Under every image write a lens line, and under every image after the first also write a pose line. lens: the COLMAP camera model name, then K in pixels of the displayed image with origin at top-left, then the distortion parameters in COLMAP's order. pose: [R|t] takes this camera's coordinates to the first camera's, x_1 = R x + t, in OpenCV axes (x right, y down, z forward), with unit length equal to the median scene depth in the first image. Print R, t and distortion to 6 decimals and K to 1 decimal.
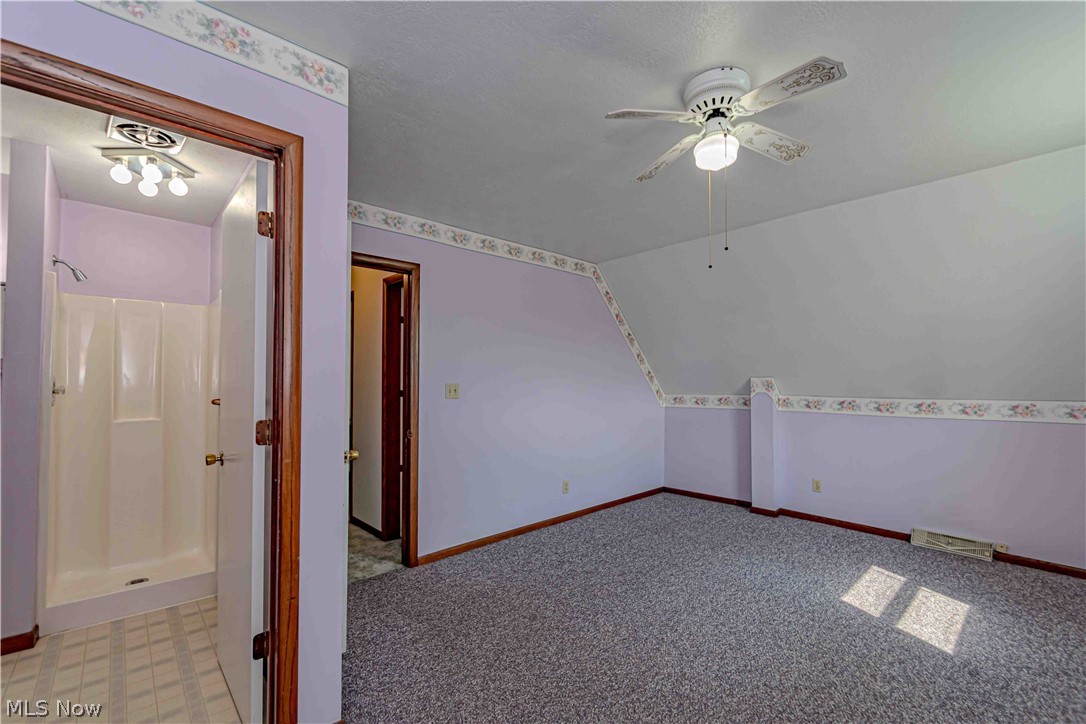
lens RADIAL K [[478.0, 0, 544.5], [0, 478.0, 373.4], [0, 0, 1]] dist [0.003513, -0.000785]
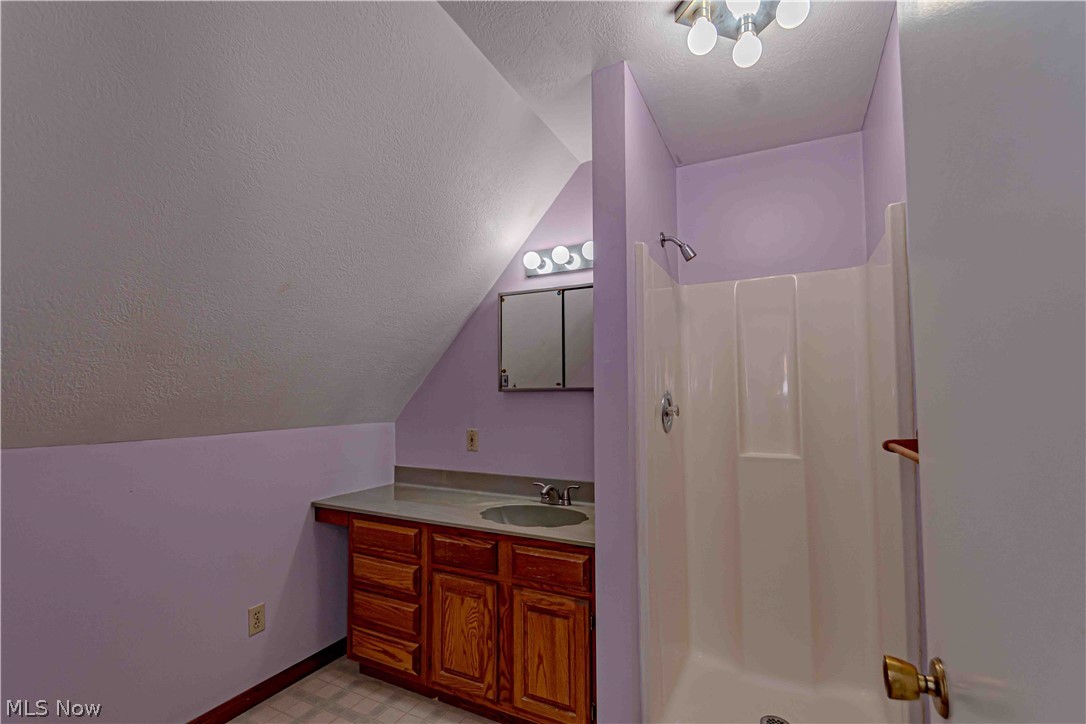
lens RADIAL K [[478.0, 0, 544.5], [0, 478.0, 373.4], [0, 0, 1]] dist [0.003513, -0.000785]
pose [[0.355032, -0.051640, -0.933427, -0.384232], [0.022734, 0.998655, -0.046602, 0.006472], [0.934578, -0.004676, 0.355728, 0.542759]]
